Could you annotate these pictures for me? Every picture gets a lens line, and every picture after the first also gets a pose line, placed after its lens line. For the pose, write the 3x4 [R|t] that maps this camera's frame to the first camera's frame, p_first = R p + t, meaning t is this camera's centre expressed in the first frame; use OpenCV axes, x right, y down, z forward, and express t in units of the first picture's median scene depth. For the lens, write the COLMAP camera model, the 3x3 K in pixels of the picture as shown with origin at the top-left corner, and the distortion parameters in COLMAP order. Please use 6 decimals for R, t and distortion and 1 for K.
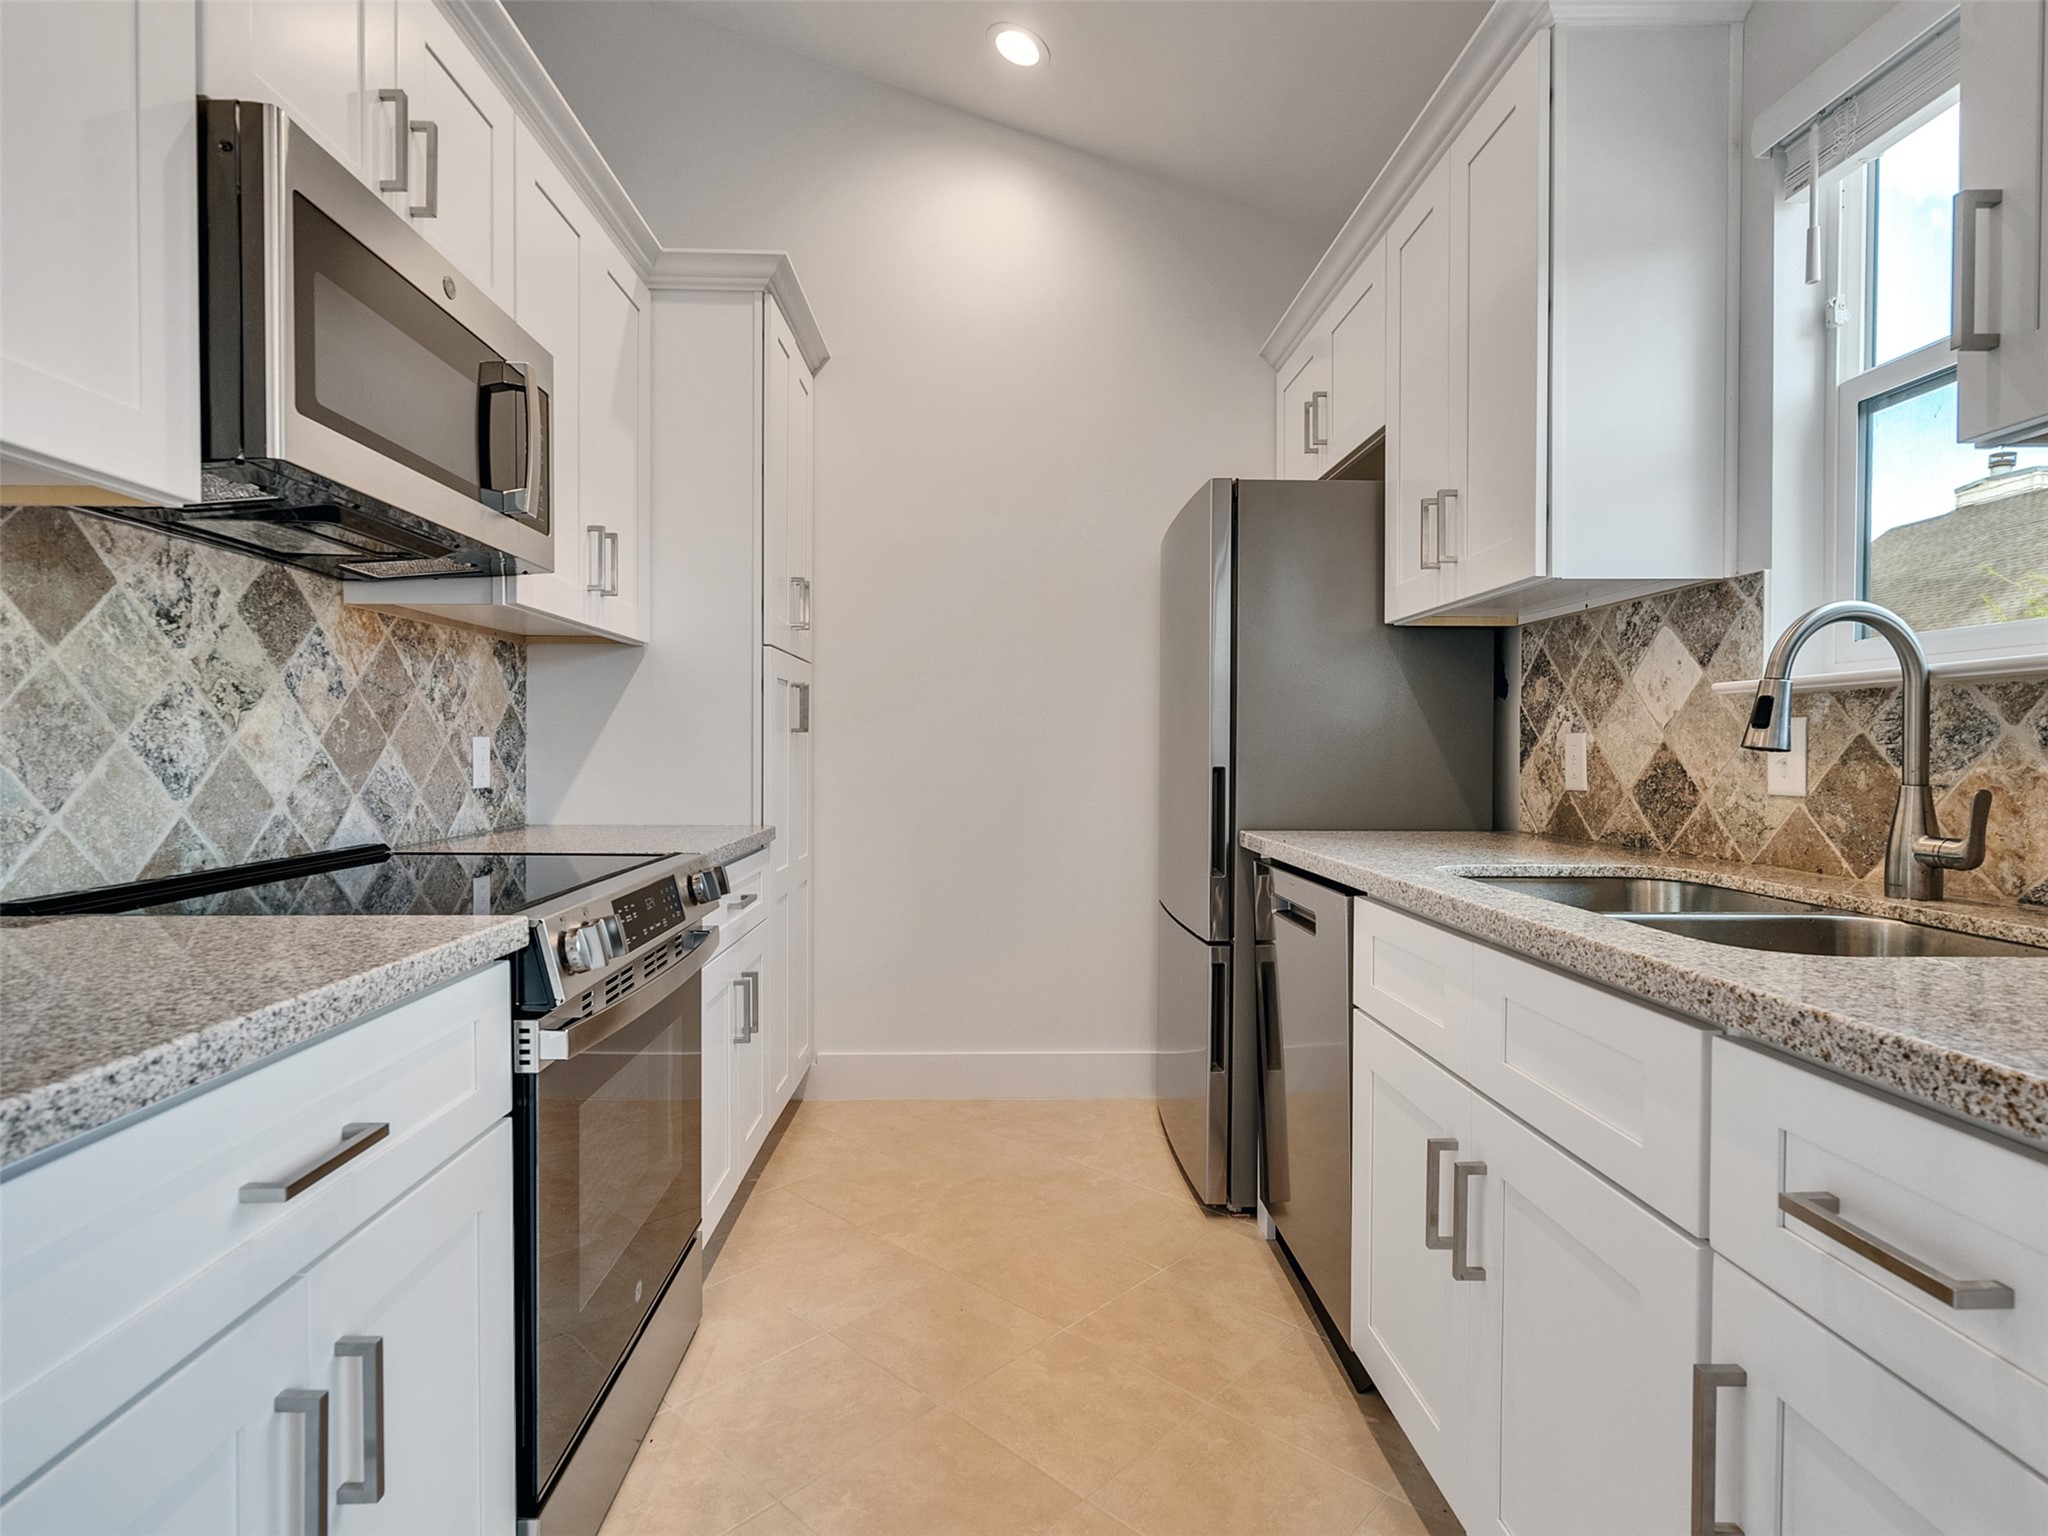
lens RADIAL K [[1054.6, 0, 1007.3], [0, 1054.6, 768.2], [0, 0, 1]] dist [-0.002021, 0.001543]
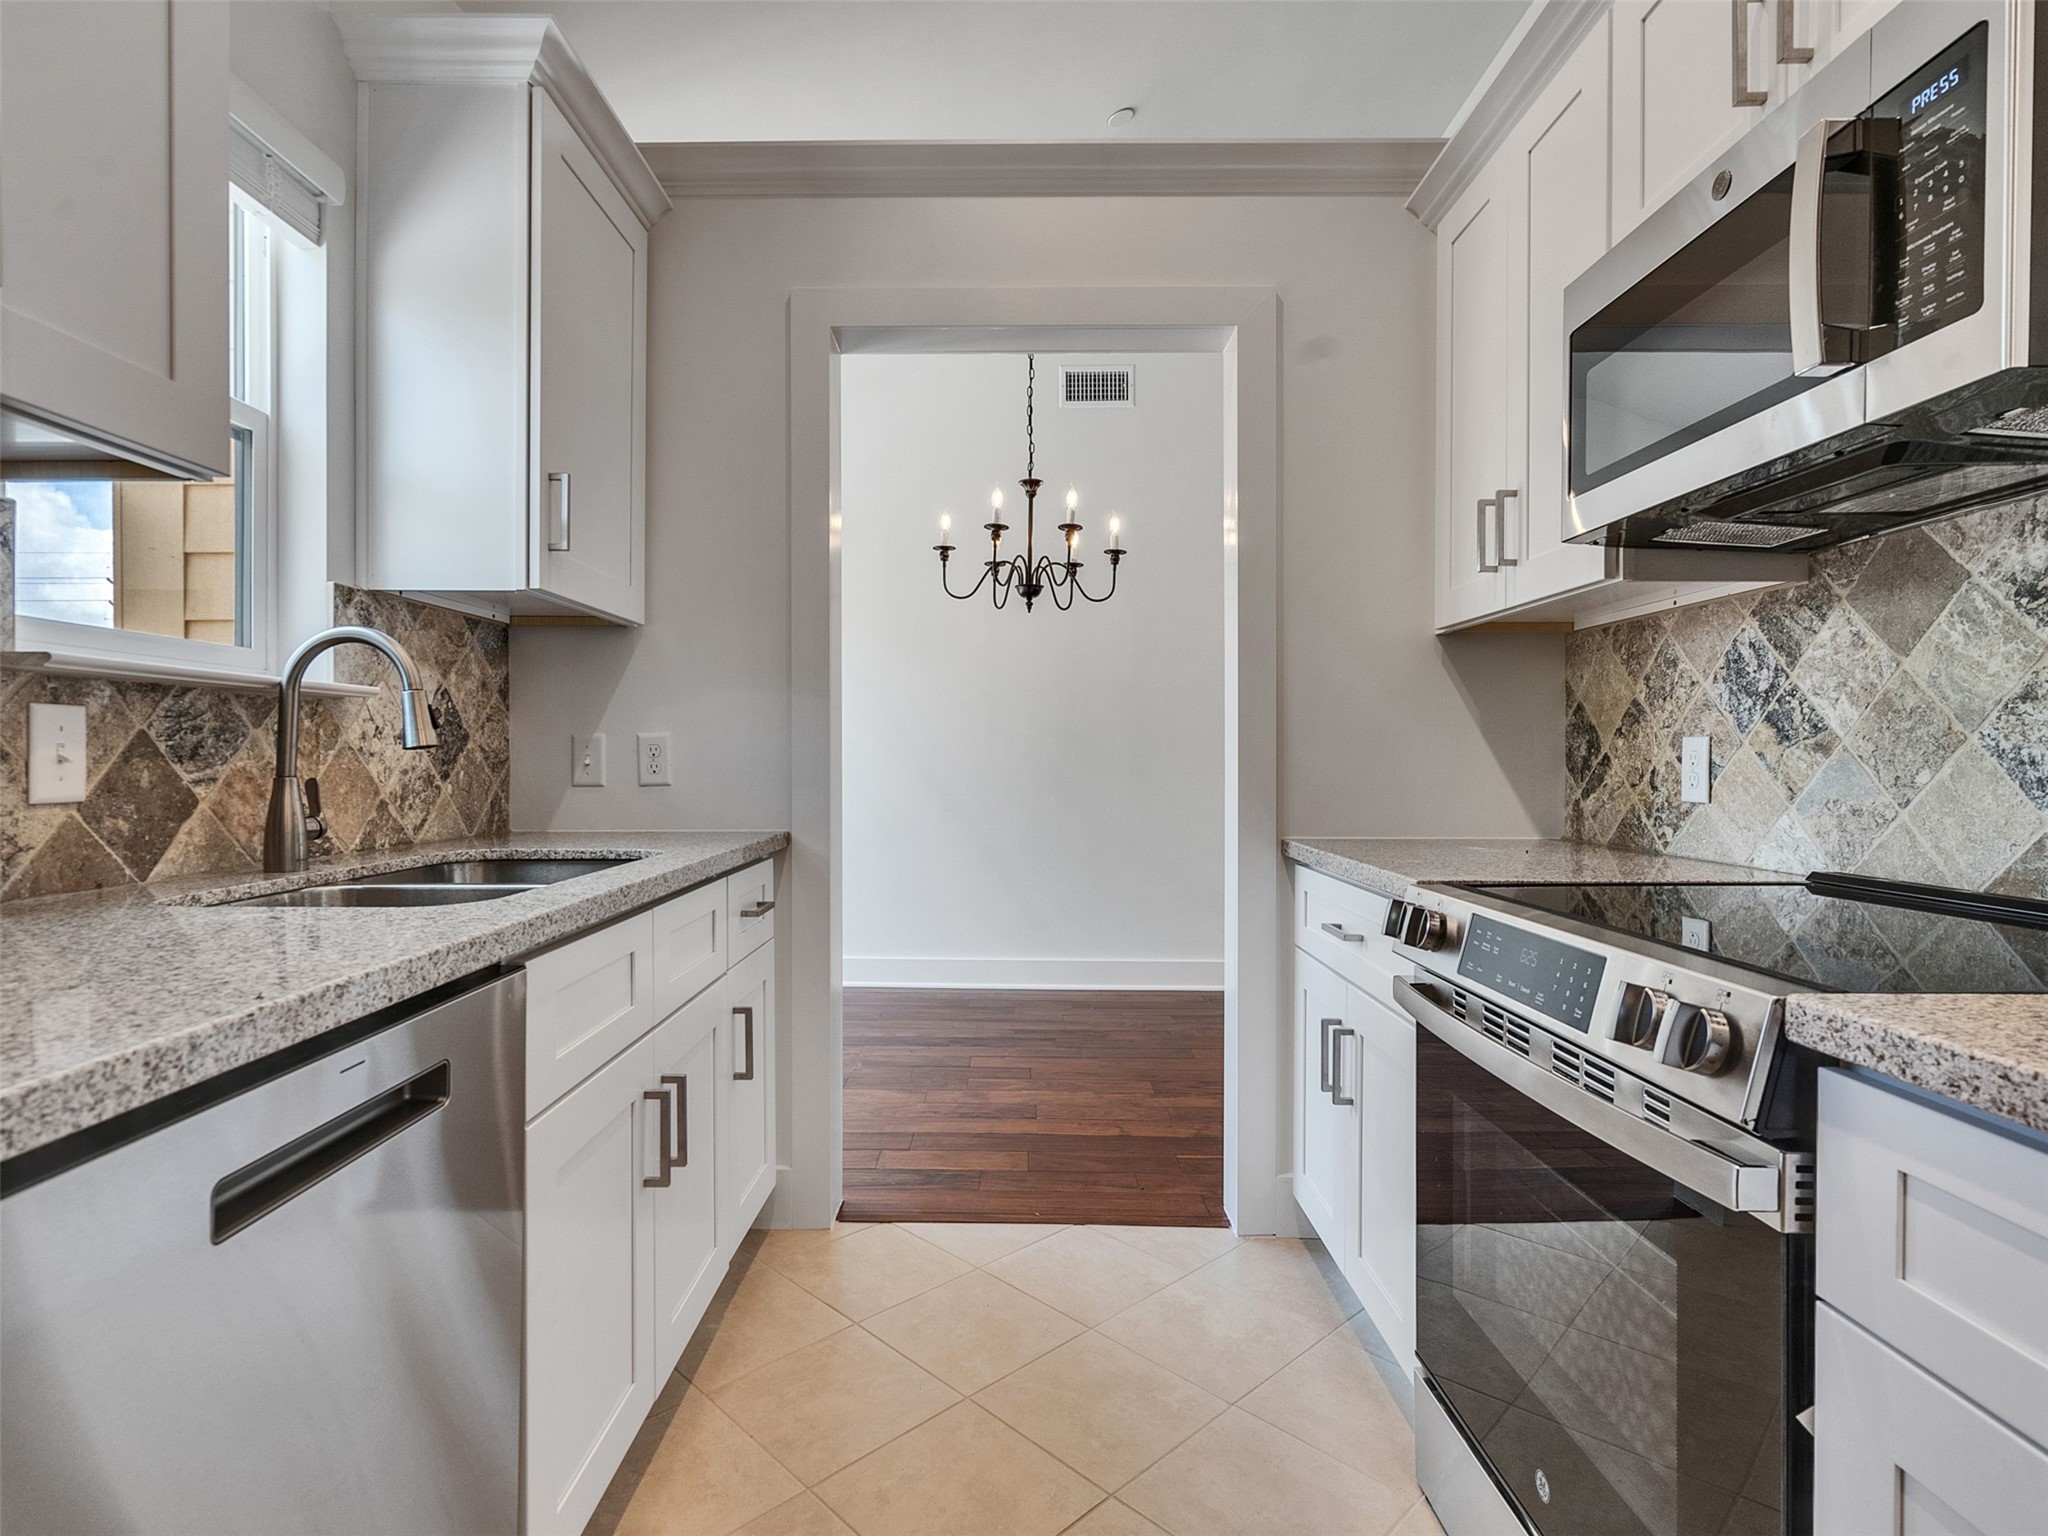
lens RADIAL K [[1054.6, 0, 1007.3], [0, 1054.6, 768.2], [0, 0, 1]] dist [-0.002021, 0.001543]
pose [[-0.999595, -0.002587, 0.028357, 0.002404], [-0.001838, 0.999649, 0.026433, -0.024359], [-0.028415, 0.026370, -0.999248, 1.940313]]
